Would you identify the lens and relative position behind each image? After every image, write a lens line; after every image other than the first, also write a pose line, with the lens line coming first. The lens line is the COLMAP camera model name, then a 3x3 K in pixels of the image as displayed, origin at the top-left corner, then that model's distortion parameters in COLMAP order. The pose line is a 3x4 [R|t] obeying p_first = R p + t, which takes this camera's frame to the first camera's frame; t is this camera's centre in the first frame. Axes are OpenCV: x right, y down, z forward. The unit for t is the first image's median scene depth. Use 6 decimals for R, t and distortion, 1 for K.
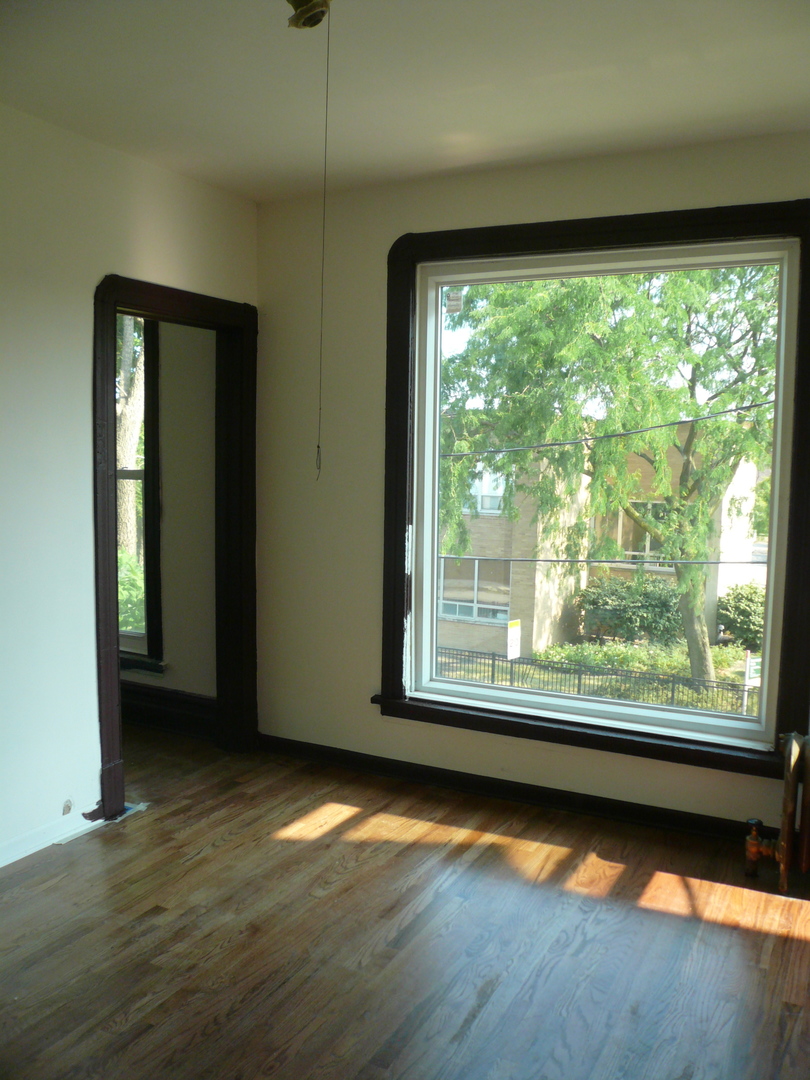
lens RADIAL K [[911.3, 0, 405.0], [0, 911.3, 540.0], [0, 0, 1]] dist [-0.071048, 0.013360]
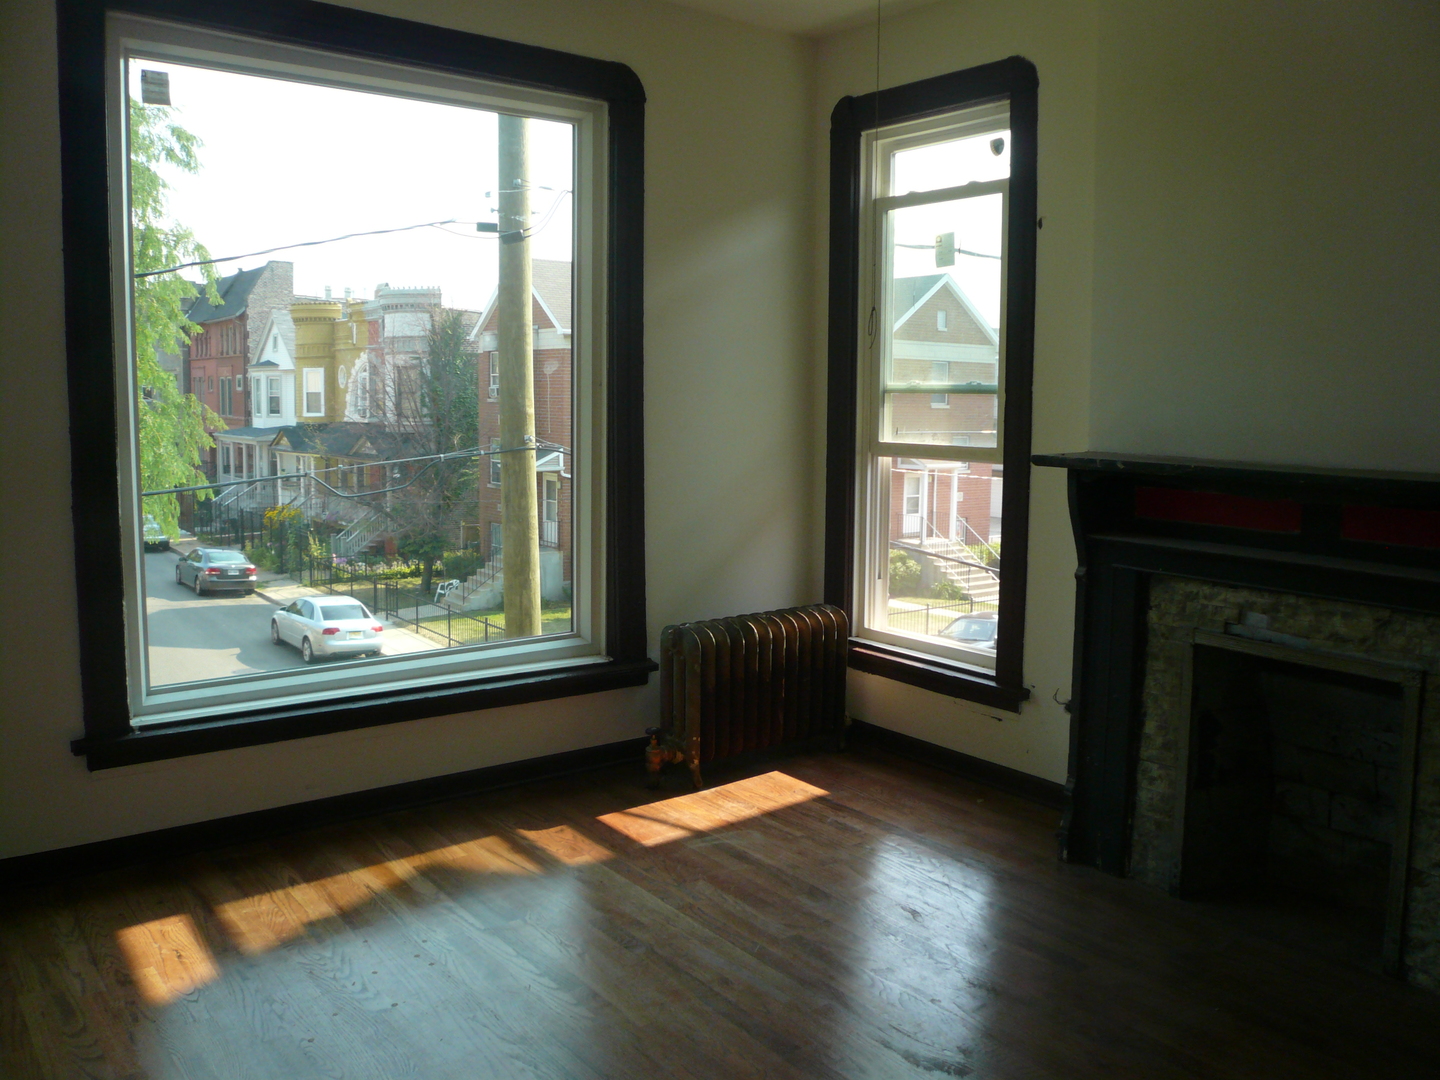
lens RADIAL K [[1215.1, 0, 719.3], [0, 1215.1, 505.0], [0, 0, 1]] dist [-0.071048, 0.013360]
pose [[0.411254, -0.098662, 0.906166, -0.653208], [0.068827, 0.994648, 0.077059, -0.012707], [-0.908919, 0.030678, 0.415843, 0.368659]]
